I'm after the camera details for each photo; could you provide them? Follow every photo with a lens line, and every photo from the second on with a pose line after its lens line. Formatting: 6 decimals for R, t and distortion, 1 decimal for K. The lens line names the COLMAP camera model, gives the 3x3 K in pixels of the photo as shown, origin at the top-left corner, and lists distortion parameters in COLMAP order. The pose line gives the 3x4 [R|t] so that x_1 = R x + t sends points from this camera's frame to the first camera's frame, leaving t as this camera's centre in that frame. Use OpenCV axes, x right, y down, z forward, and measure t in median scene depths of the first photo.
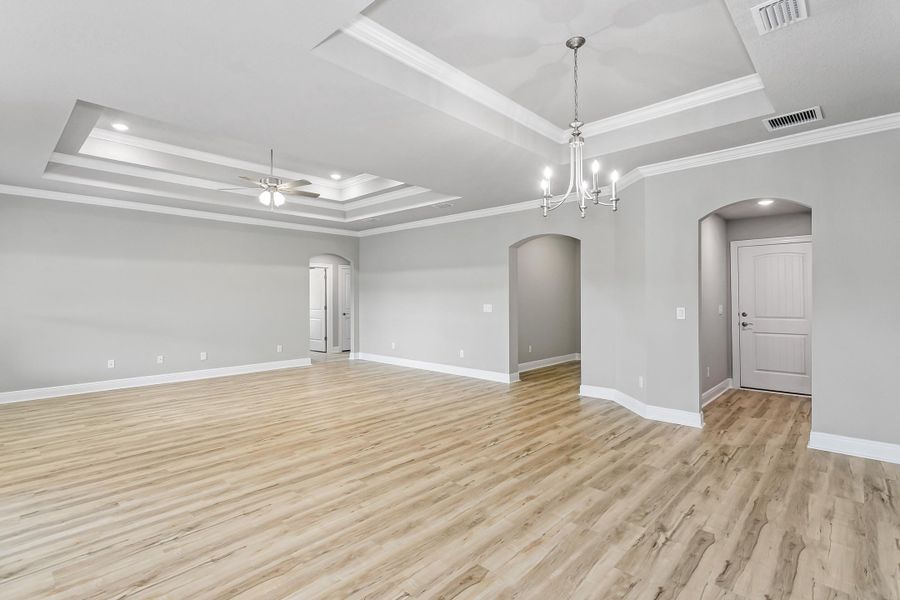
lens RADIAL K [[439.6, 0, 451.3], [0, 439.6, 297.9], [0, 0, 1]] dist [-0.003658, 0.002233]
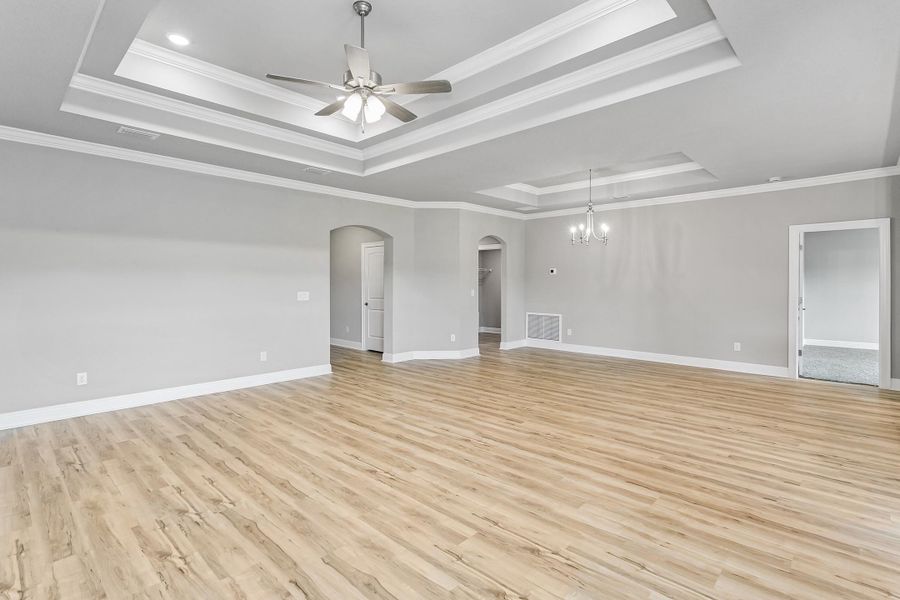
lens RADIAL K [[424.5, 0, 455.3], [0, 424.5, 294.4], [0, 0, 1]] dist [0.004930, 0.002456]
pose [[0.000370, -0.023801, 0.999717, -1.442882], [0.001835, 0.999715, 0.023800, -0.000668], [-0.999998, 0.001826, 0.000413, 1.317525]]
